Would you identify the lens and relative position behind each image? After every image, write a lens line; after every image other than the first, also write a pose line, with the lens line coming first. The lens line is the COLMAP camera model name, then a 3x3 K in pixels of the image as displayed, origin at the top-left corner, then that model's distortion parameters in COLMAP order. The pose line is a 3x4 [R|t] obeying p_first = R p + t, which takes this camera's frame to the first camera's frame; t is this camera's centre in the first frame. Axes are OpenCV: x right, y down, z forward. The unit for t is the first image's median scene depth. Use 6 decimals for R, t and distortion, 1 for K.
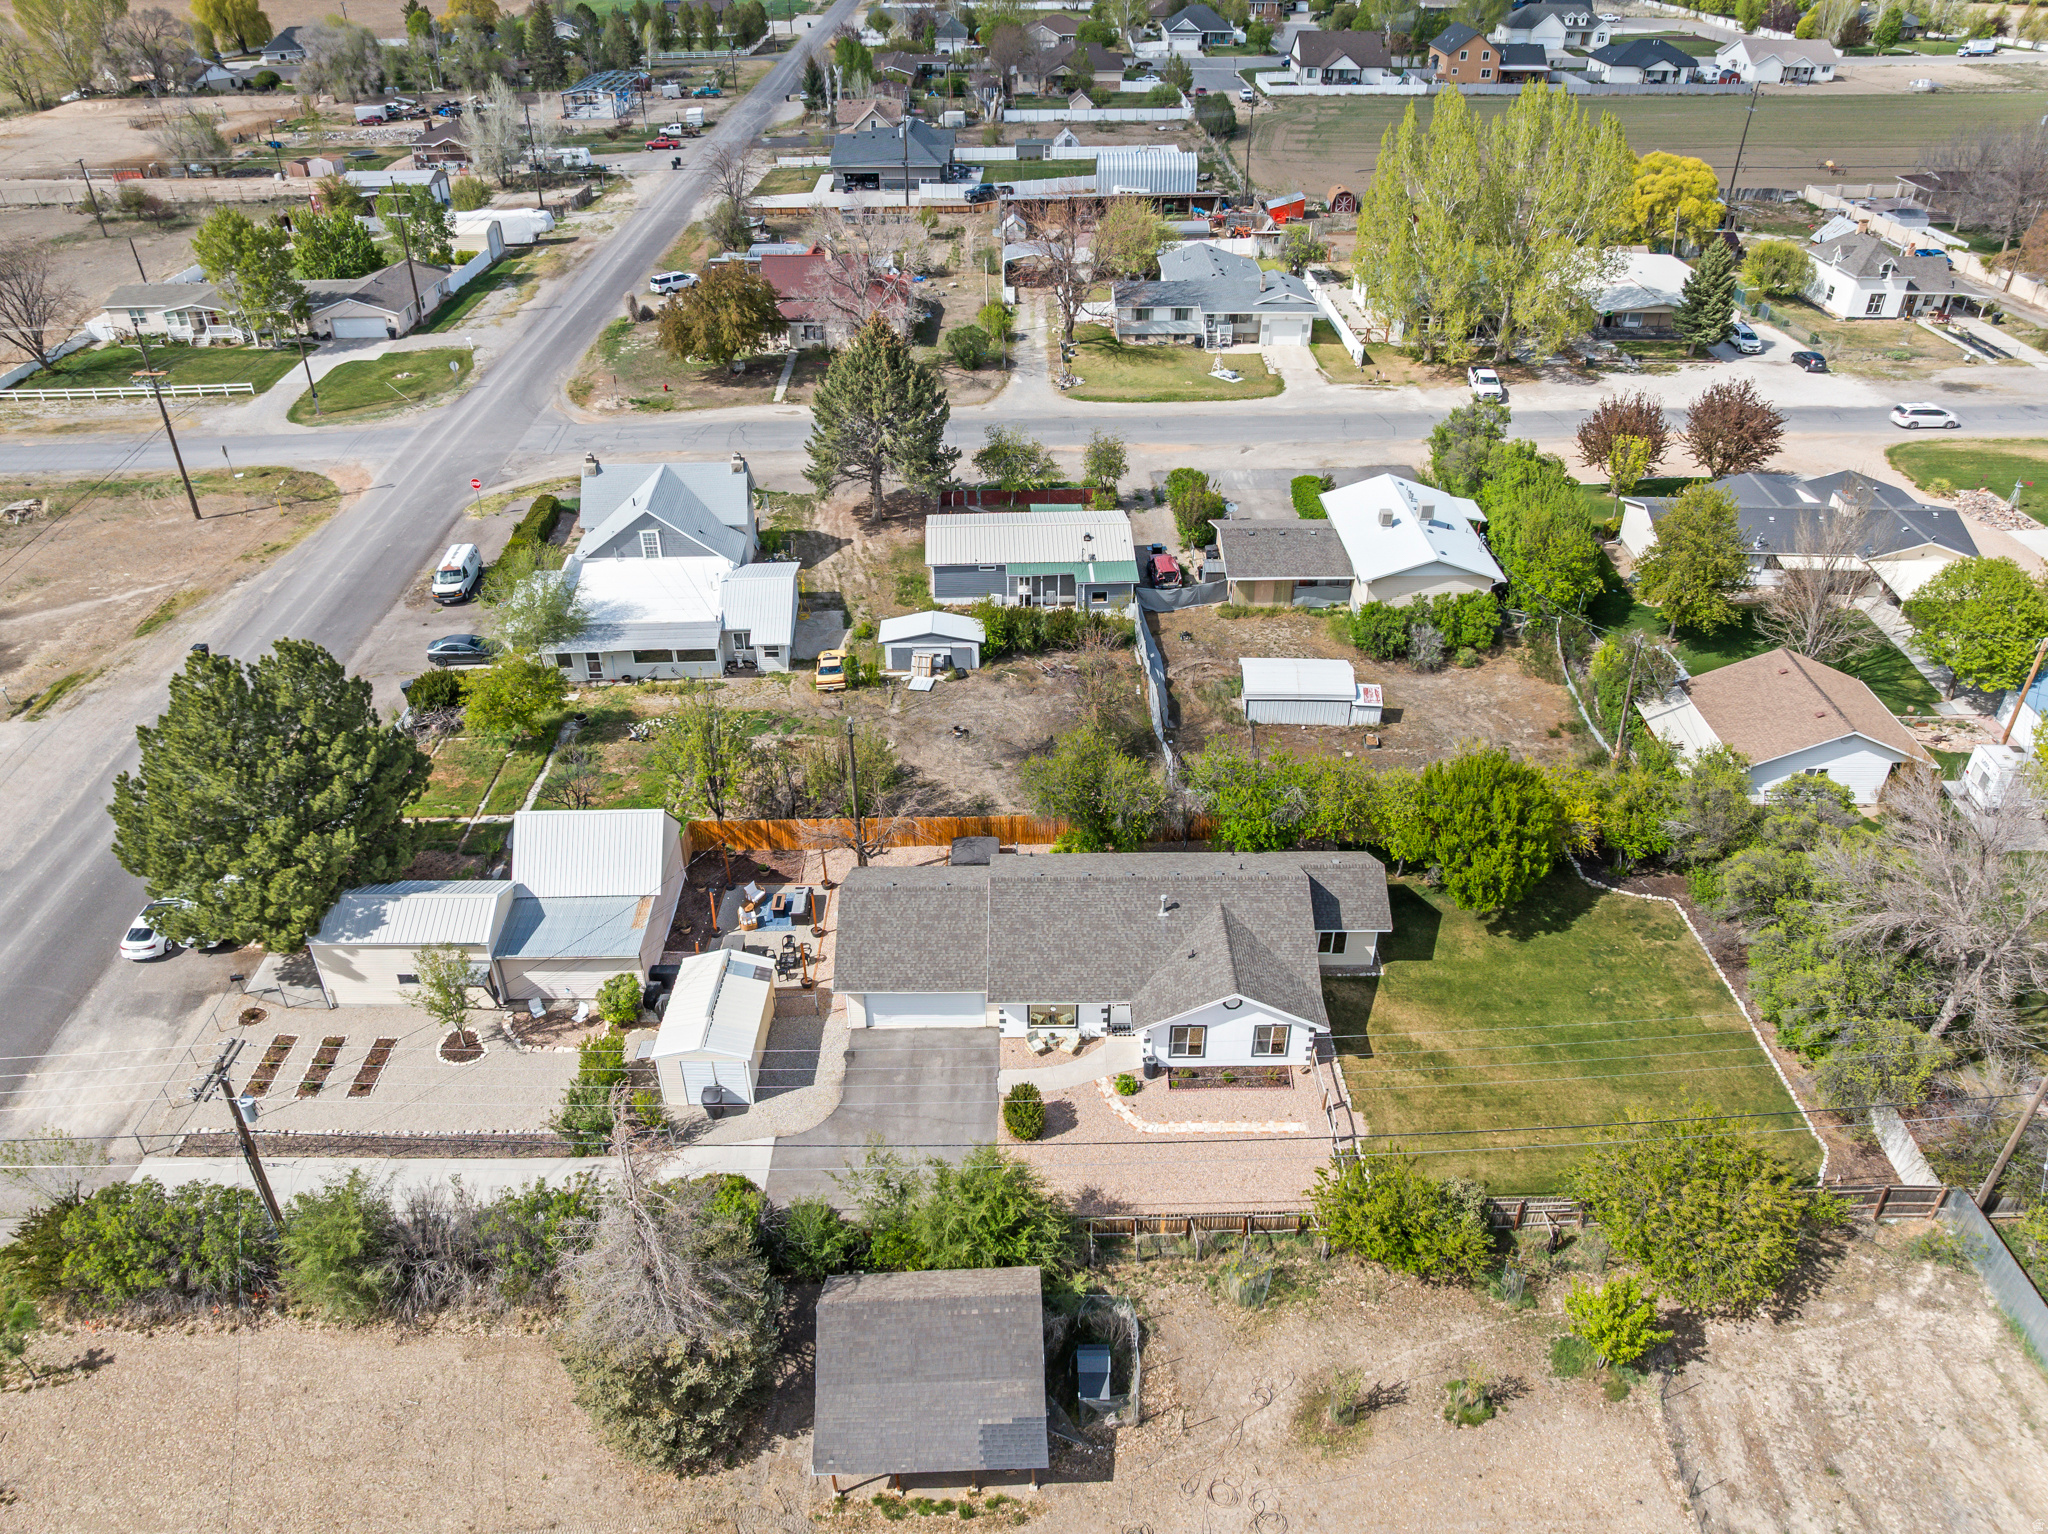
lens RADIAL K [[1441.4, 0, 1035.5], [0, 1441.4, 758.9], [0, 0, 1]] dist [-0.036571, 0.001389]
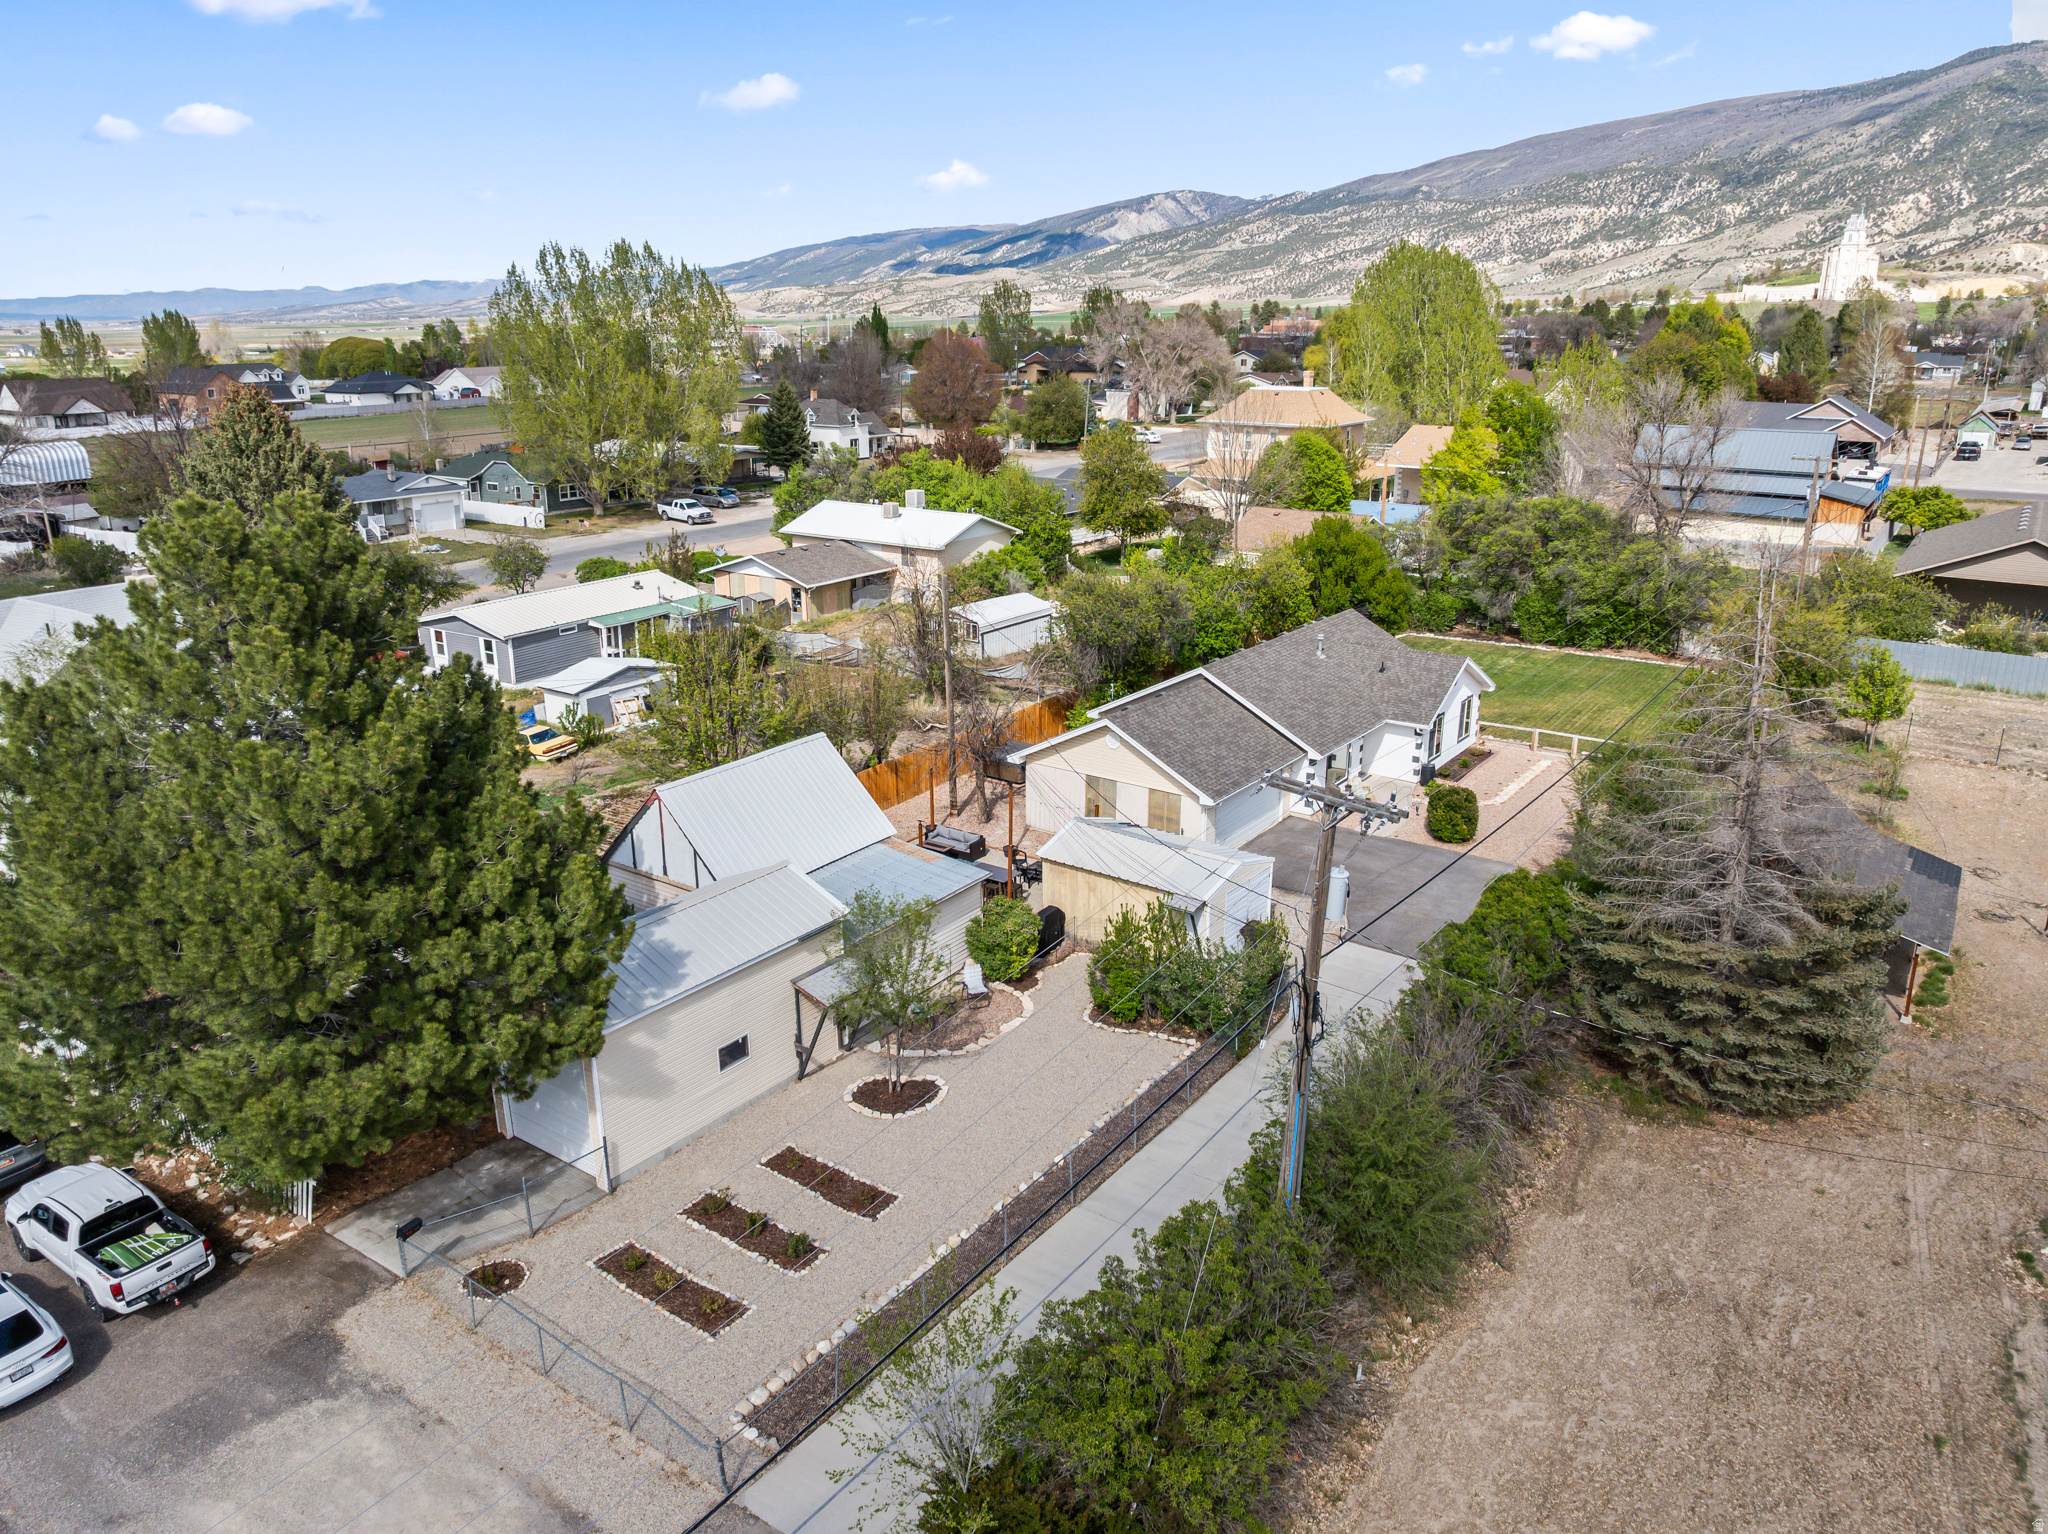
lens RADIAL K [[1441.4, 0, 1036.6], [0, 1441.4, 756.4], [0, 0, 1]] dist [-0.036571, 0.001389]
pose [[0.585694, -0.238580, 0.774624, -0.543387], [0.447582, 0.891972, -0.063694, 0.099778], [-0.675747, 0.384013, 0.629207, 0.386537]]
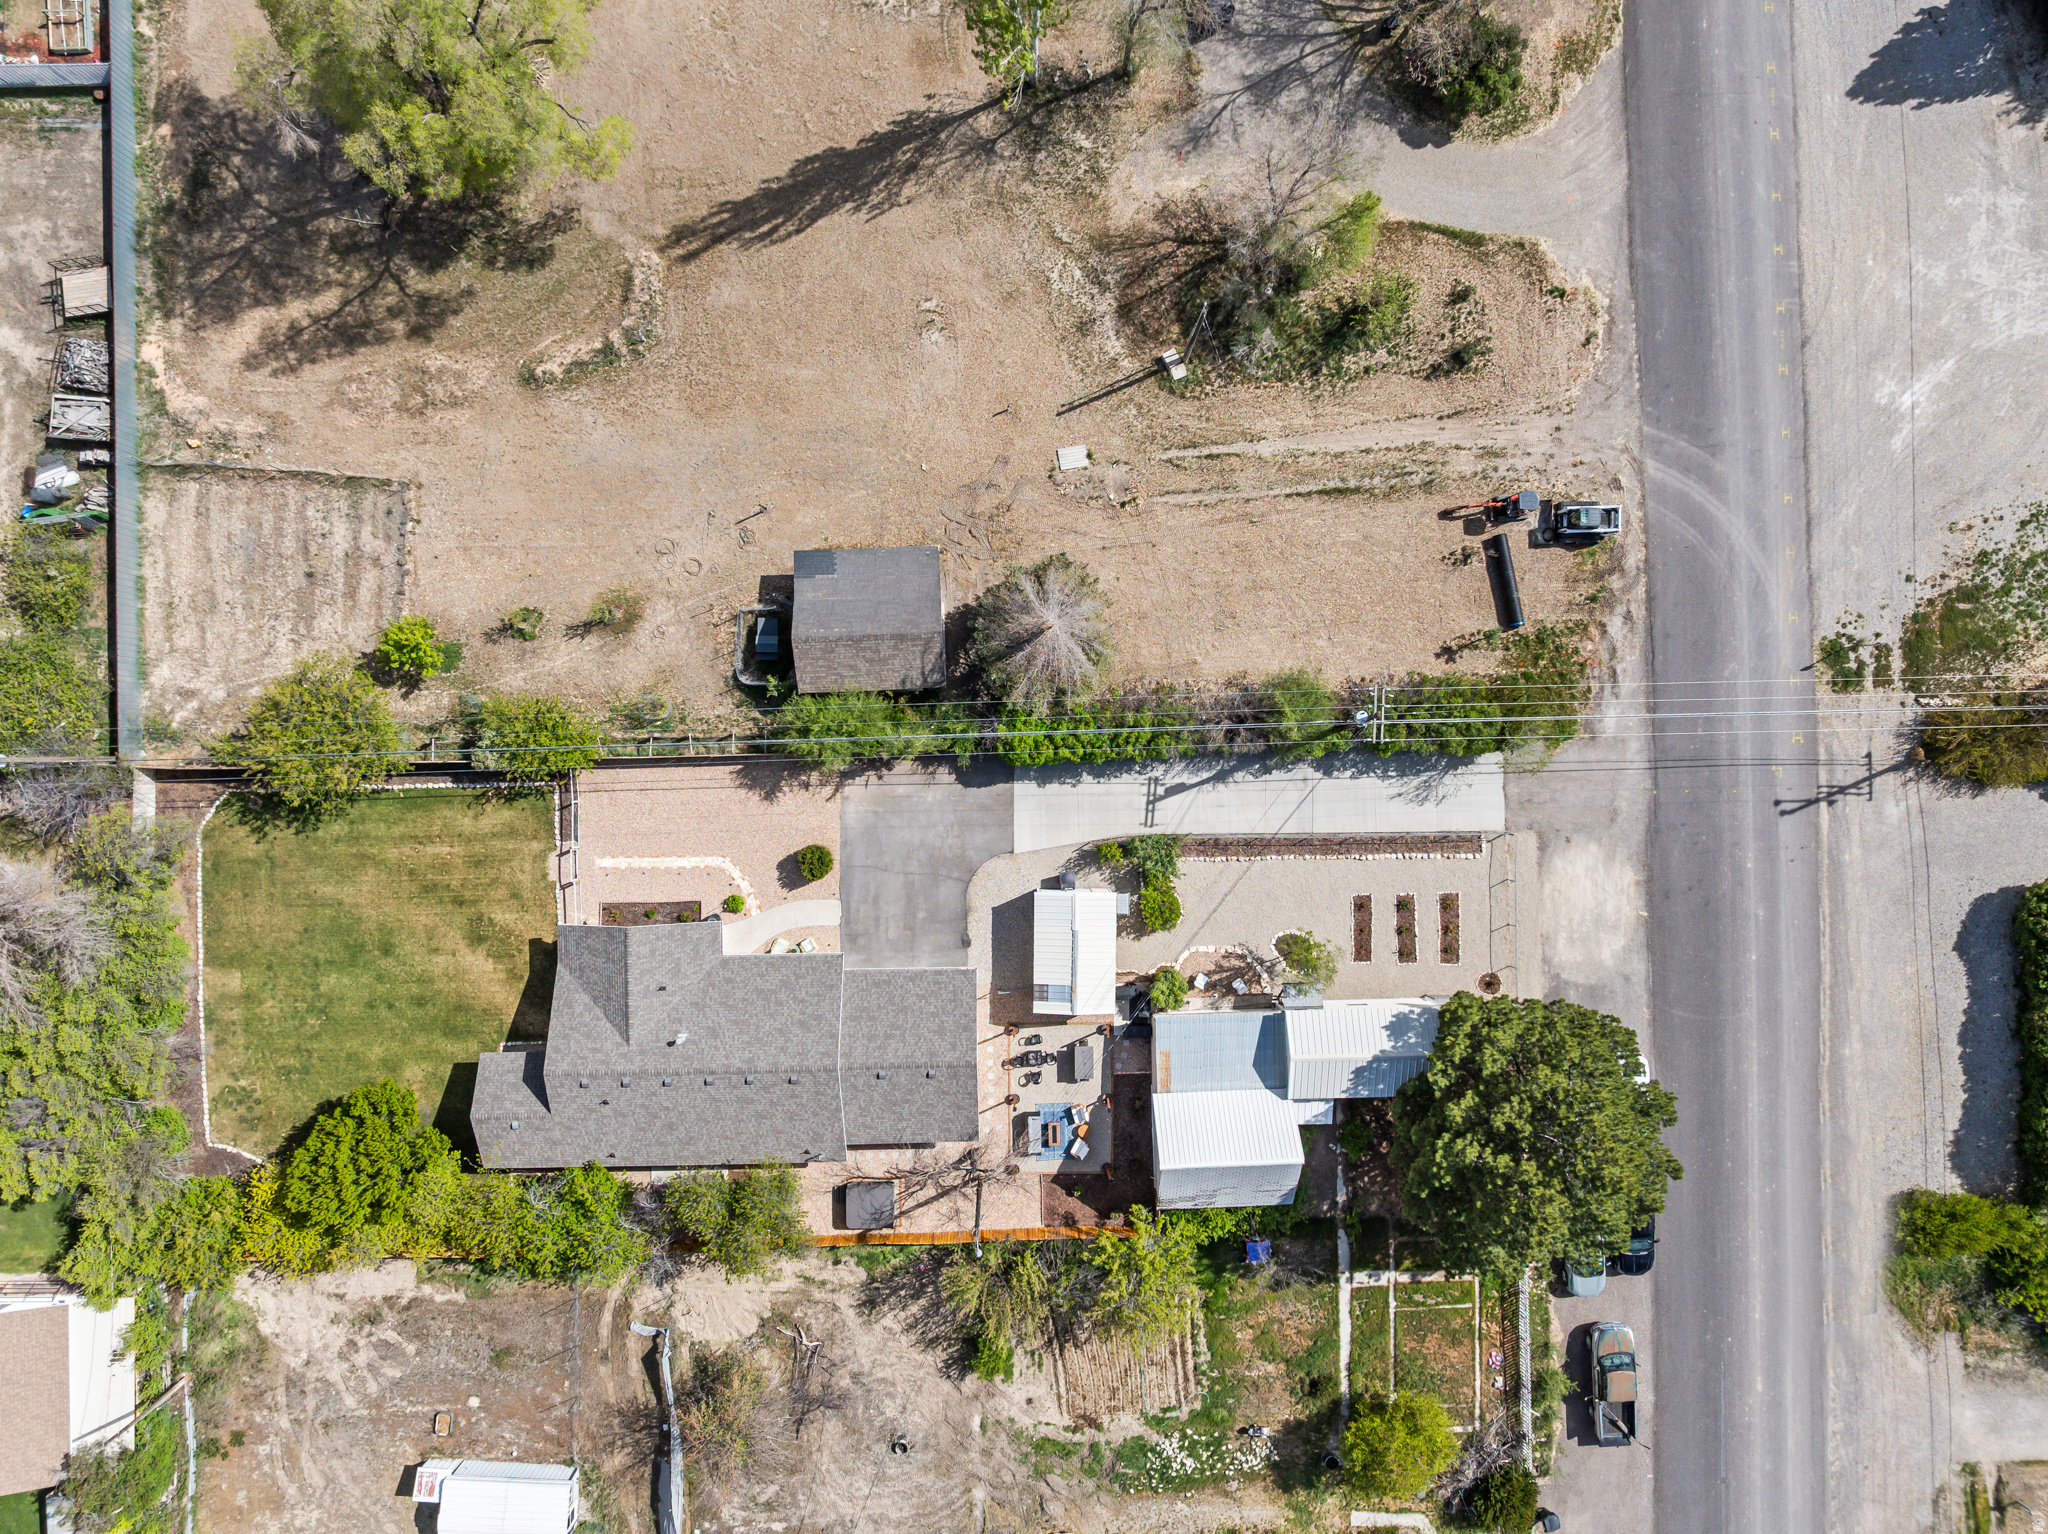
lens RADIAL K [[1441.4, 0, 1038.1], [0, 1441.4, 755.2], [0, 0, 1]] dist [-0.036571, 0.001389]
pose [[-0.999868, 0.008156, -0.014041, -0.120101], [-0.016220, -0.542478, 0.839913, -0.496760], [-0.000766, 0.840030, 0.542539, 0.150261]]
